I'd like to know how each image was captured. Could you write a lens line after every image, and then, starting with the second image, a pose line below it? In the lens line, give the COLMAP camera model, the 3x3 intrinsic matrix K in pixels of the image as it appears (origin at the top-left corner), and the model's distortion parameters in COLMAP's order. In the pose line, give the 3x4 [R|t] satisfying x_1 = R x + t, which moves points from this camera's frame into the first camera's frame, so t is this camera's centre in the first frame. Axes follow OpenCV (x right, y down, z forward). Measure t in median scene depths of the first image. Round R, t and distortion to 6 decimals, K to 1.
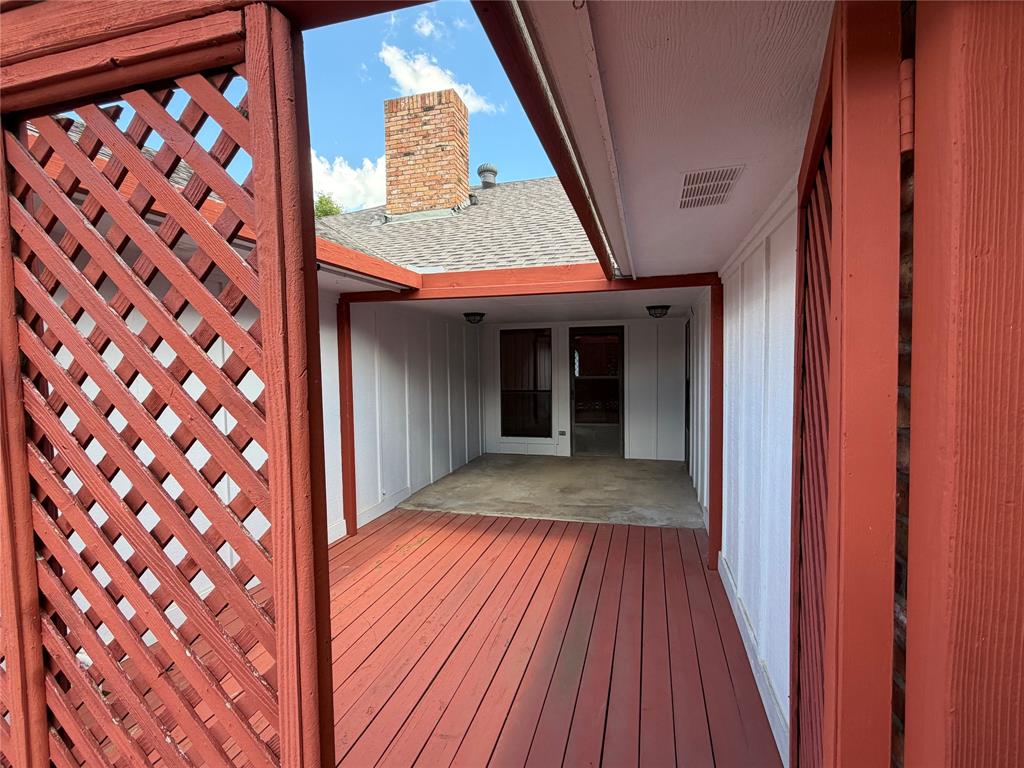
lens RADIAL K [[479.2, 0, 512.7], [0, 479.2, 384.7], [0, 0, 1]] dist [0.001192, 0.000188]
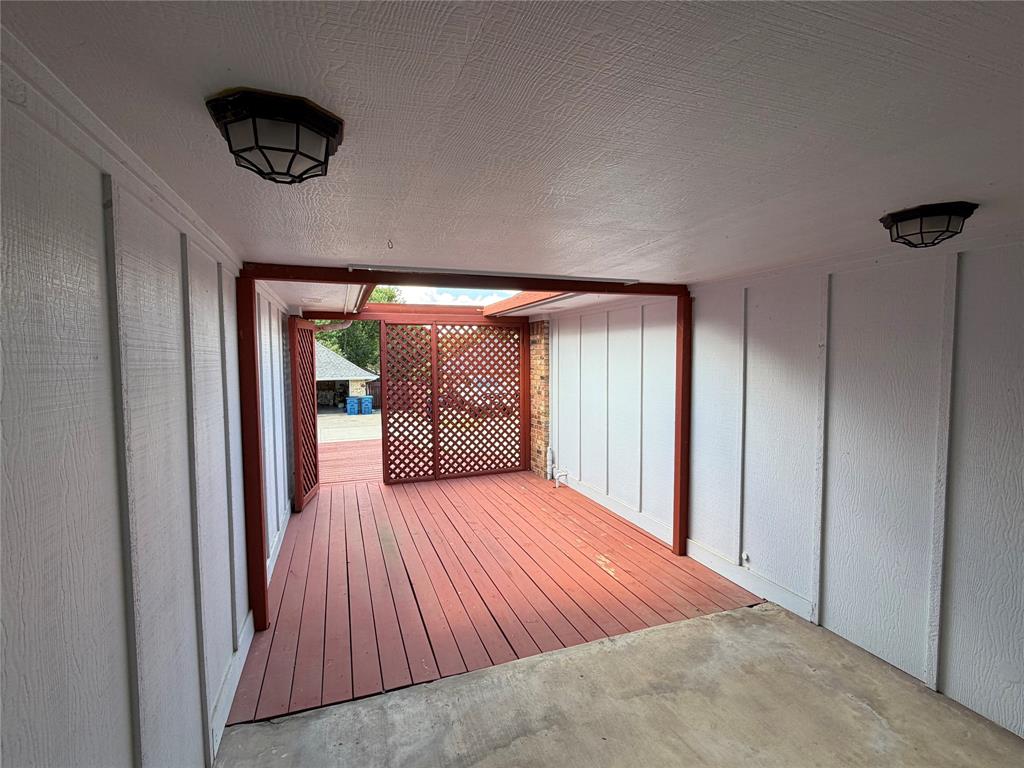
lens RADIAL K [[479.2, 0, 510.7], [0, 479.2, 384.7], [0, 0, 1]] dist [0.001192, 0.000188]
pose [[-0.814213, 0.049506, -0.578452, 0.374532], [-0.013034, 0.994548, 0.103462, -0.080090], [0.580420, 0.091780, -0.809129, 1.332356]]
